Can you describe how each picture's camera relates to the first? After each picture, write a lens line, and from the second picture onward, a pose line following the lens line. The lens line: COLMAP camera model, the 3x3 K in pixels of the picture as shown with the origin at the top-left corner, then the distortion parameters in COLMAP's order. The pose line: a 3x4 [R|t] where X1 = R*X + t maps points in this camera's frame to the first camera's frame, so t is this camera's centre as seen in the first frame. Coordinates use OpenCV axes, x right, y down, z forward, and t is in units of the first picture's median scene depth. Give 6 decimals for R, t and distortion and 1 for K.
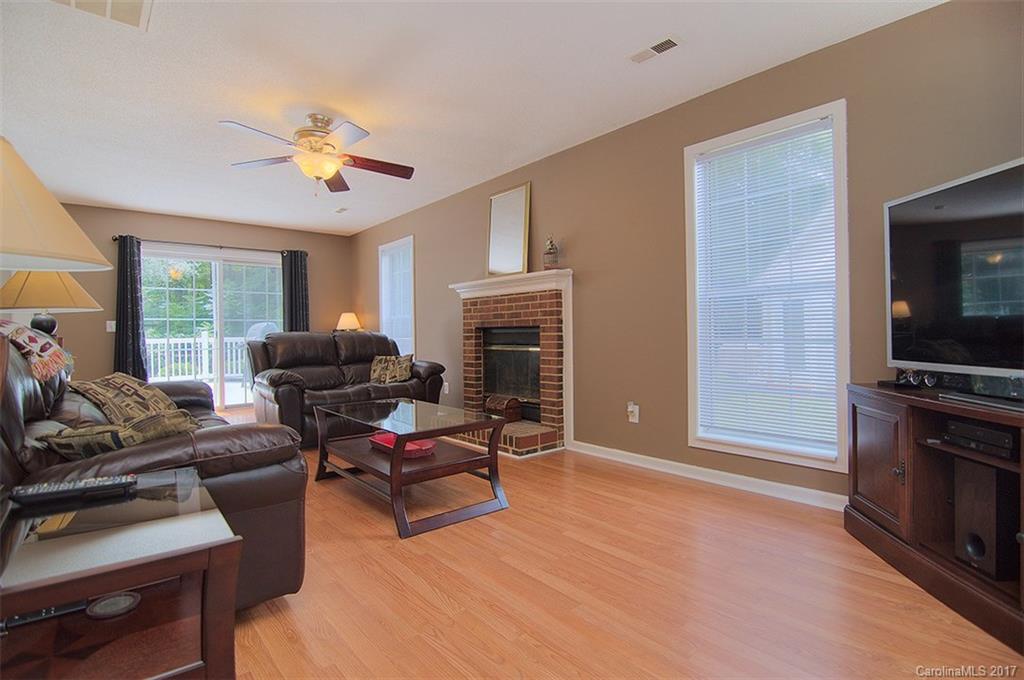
lens RADIAL K [[500.2, 0, 510.5], [0, 500.2, 331.2], [0, 0, 1]] dist [-0.003111, -0.000469]
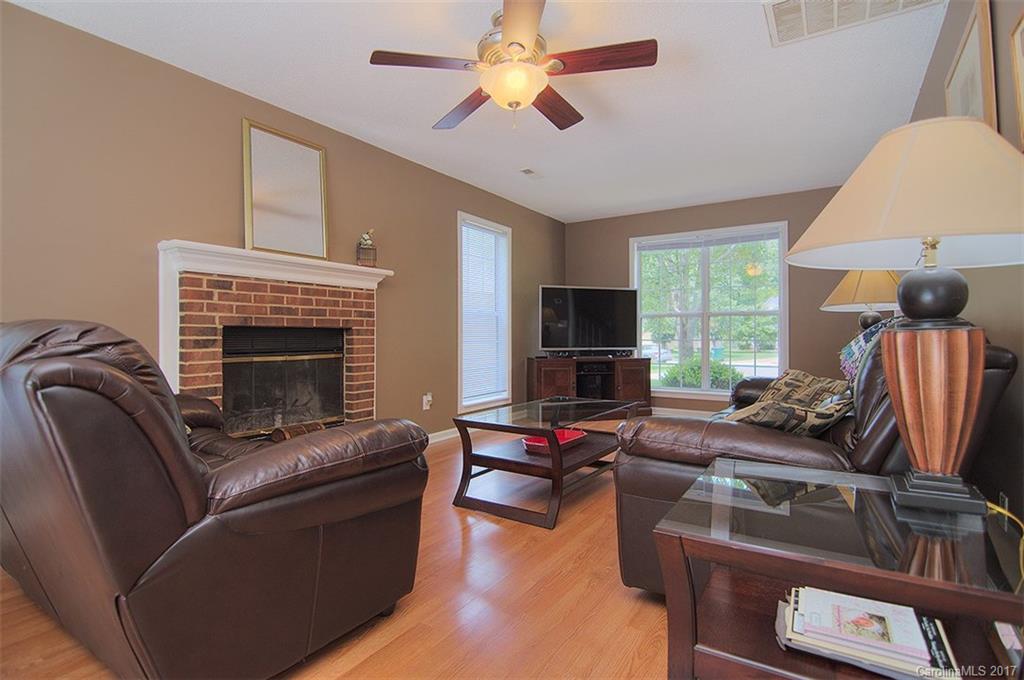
lens RADIAL K [[500.2, 0, 510.5], [0, 500.2, 331.2], [0, 0, 1]] dist [-0.003111, -0.000469]
pose [[-0.289904, 0.022143, 0.956800, -0.792083], [0.003924, 0.999751, -0.021948, 0.014335], [-0.957048, -0.002608, -0.289919, 0.923034]]
